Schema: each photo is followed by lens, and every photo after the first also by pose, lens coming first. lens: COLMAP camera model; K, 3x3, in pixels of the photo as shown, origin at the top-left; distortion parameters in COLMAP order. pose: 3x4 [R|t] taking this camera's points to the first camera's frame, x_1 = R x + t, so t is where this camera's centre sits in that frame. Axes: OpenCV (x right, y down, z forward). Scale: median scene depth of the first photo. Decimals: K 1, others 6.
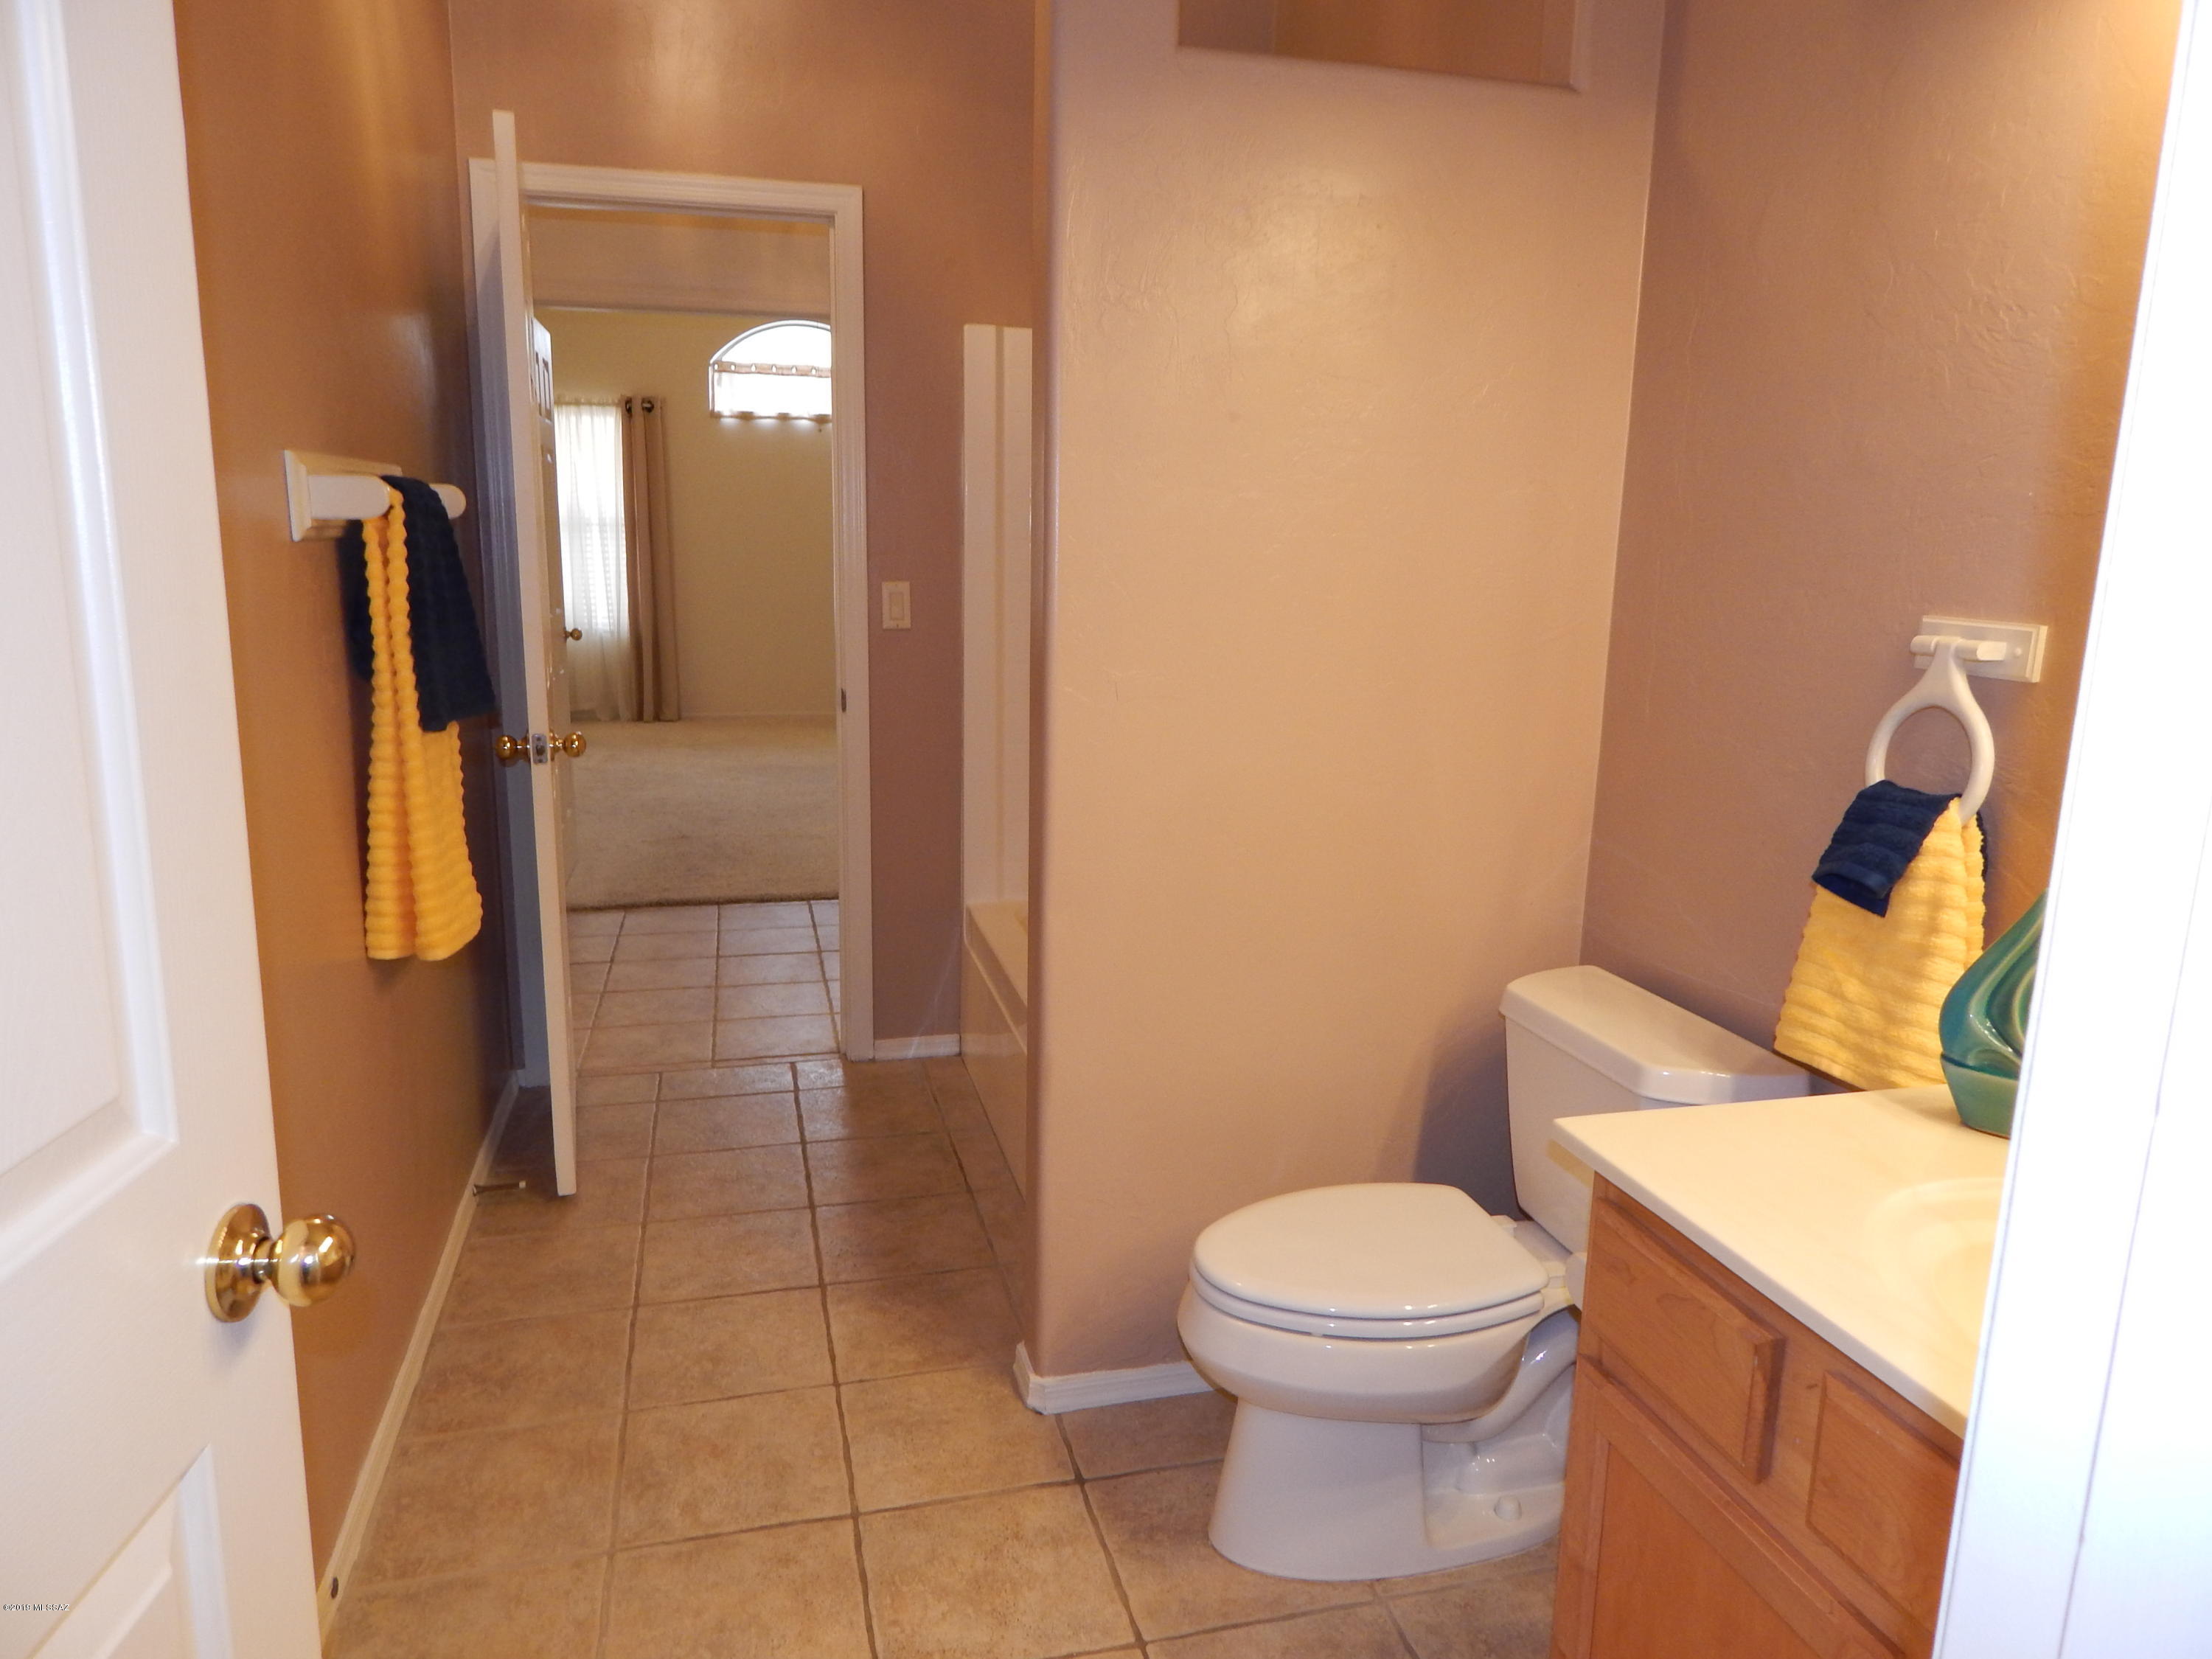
lens RADIAL K [[1469.7, 0, 1115.9], [0, 1469.7, 818.4], [0, 0, 1]] dist [0.034295, -0.026216]
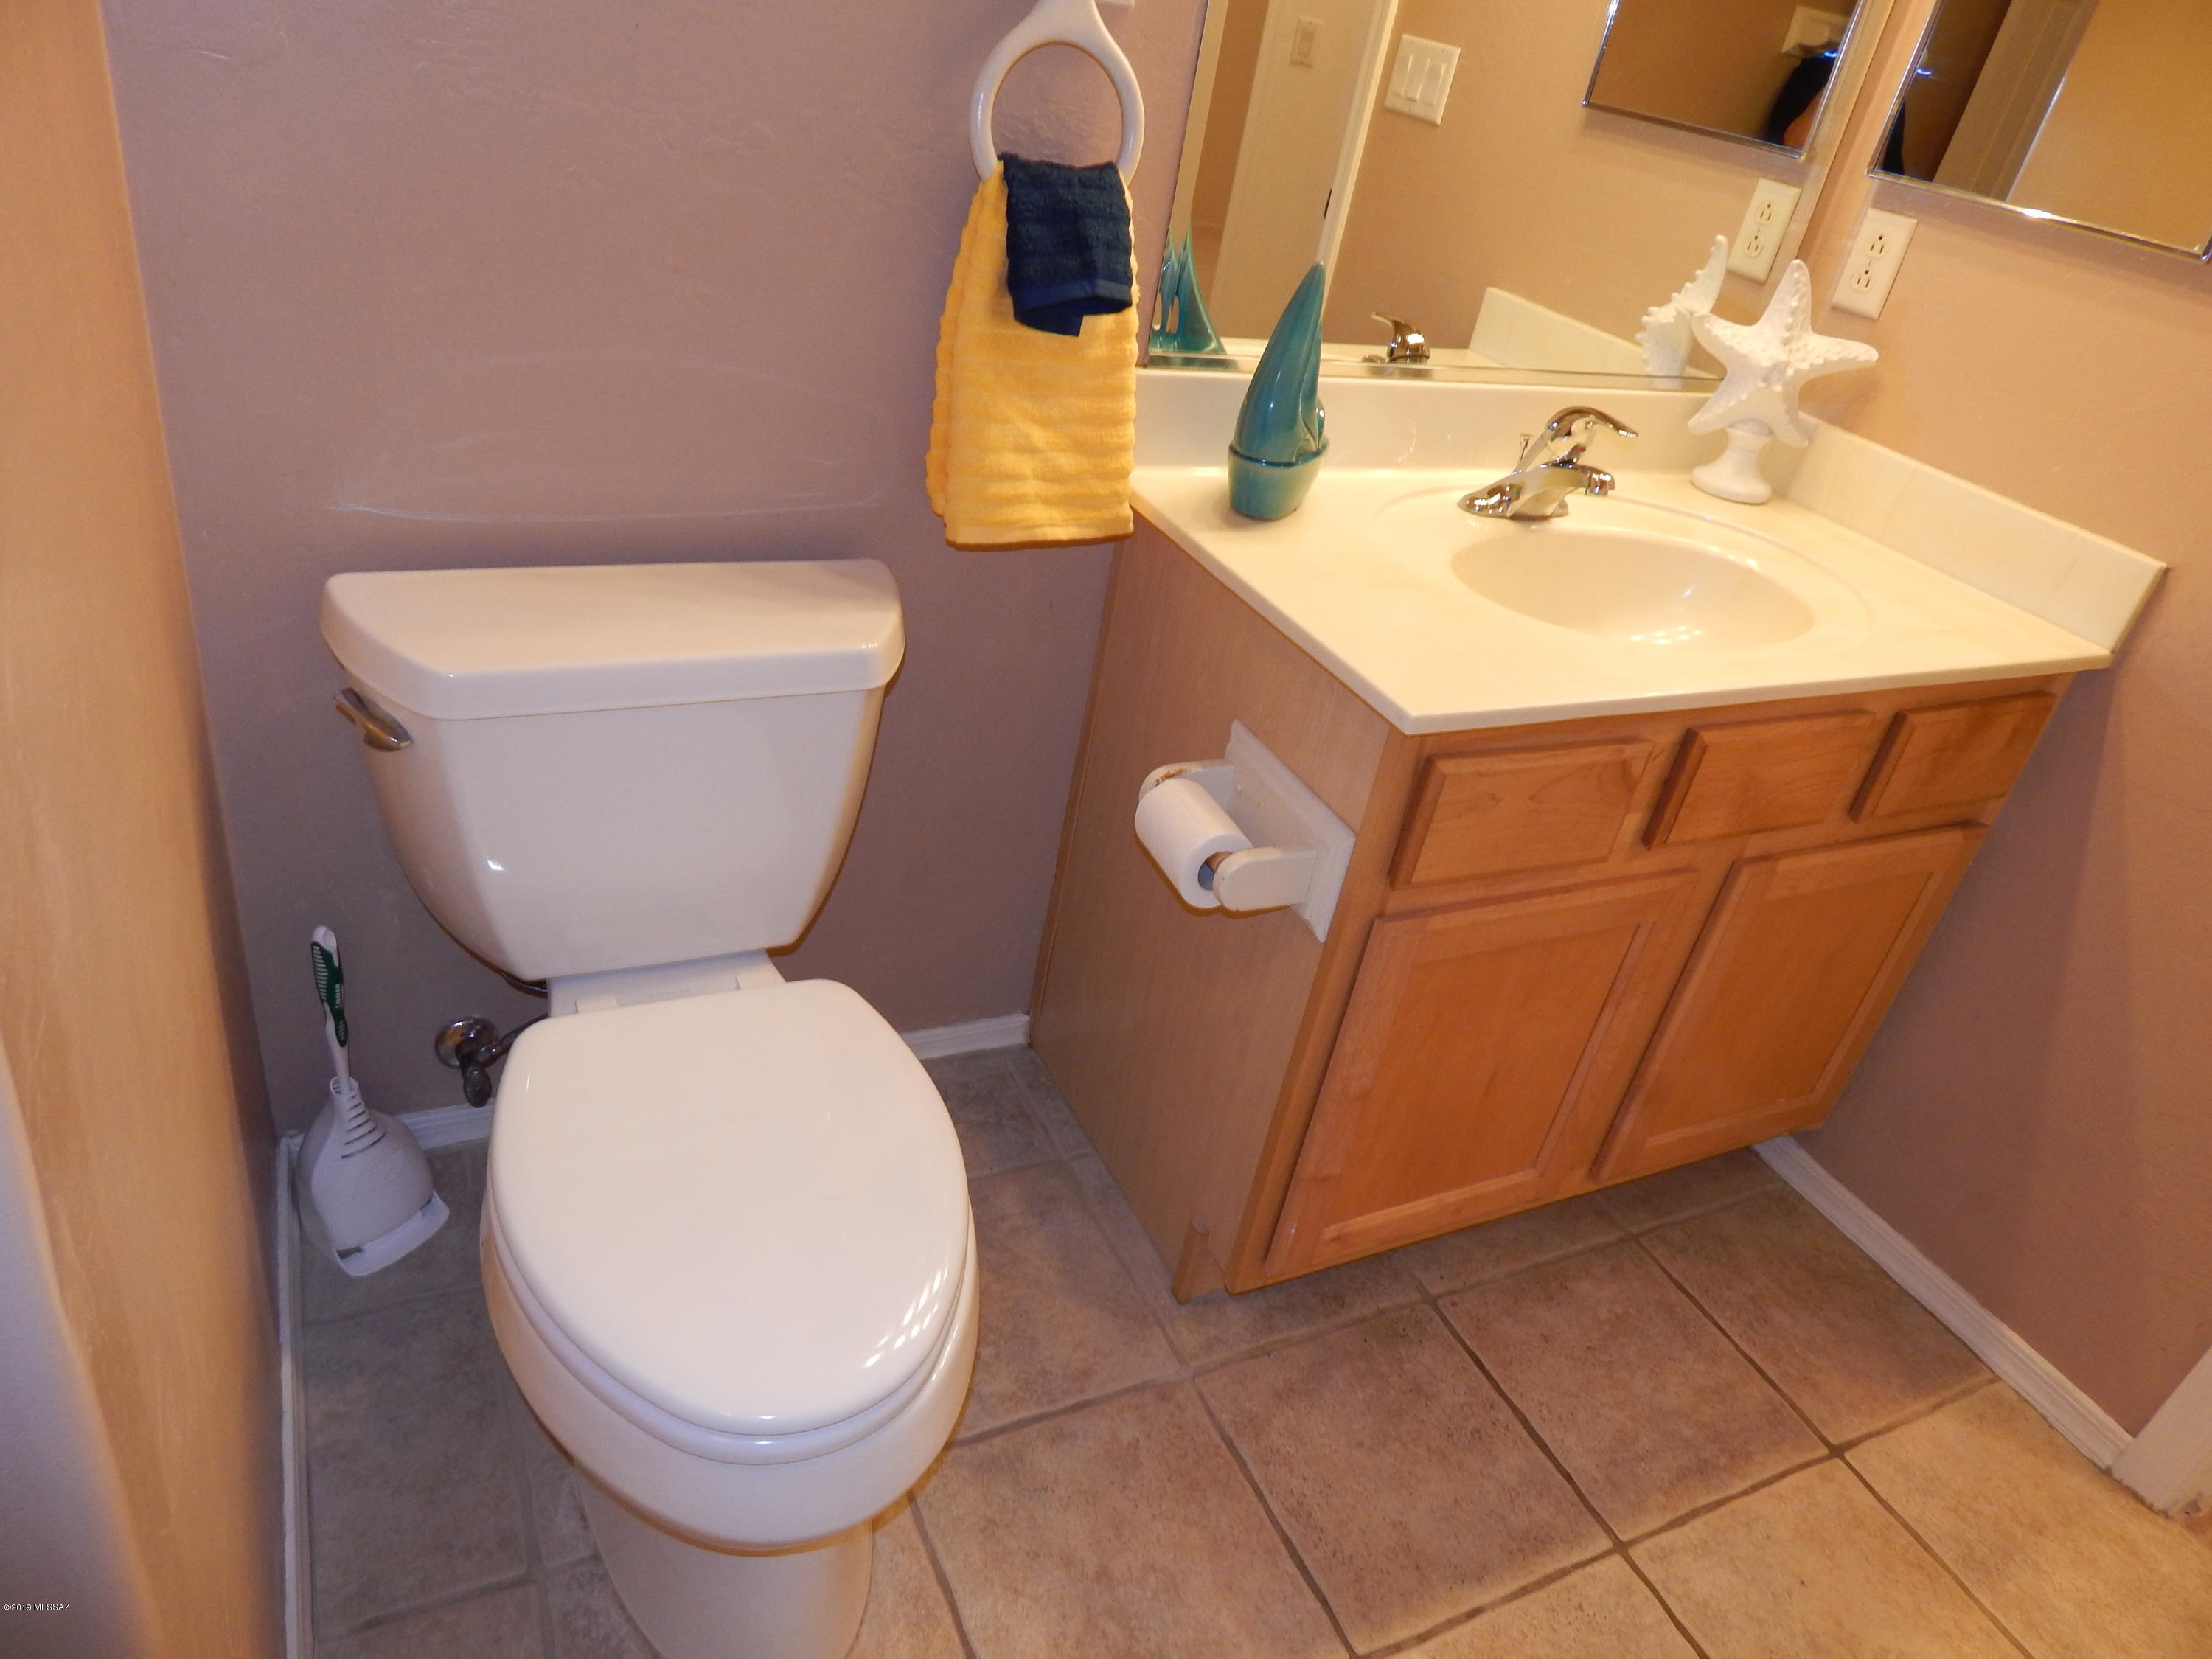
lens RADIAL K [[1469.7, 0, 1115.9], [0, 1469.7, 818.4], [0, 0, 1]] dist [0.034295, -0.026216]
pose [[-0.181555, -0.551837, 0.813950, -0.198430], [0.022397, 0.825170, 0.564440, -0.113569], [-0.983126, 0.120707, -0.137455, 0.716718]]
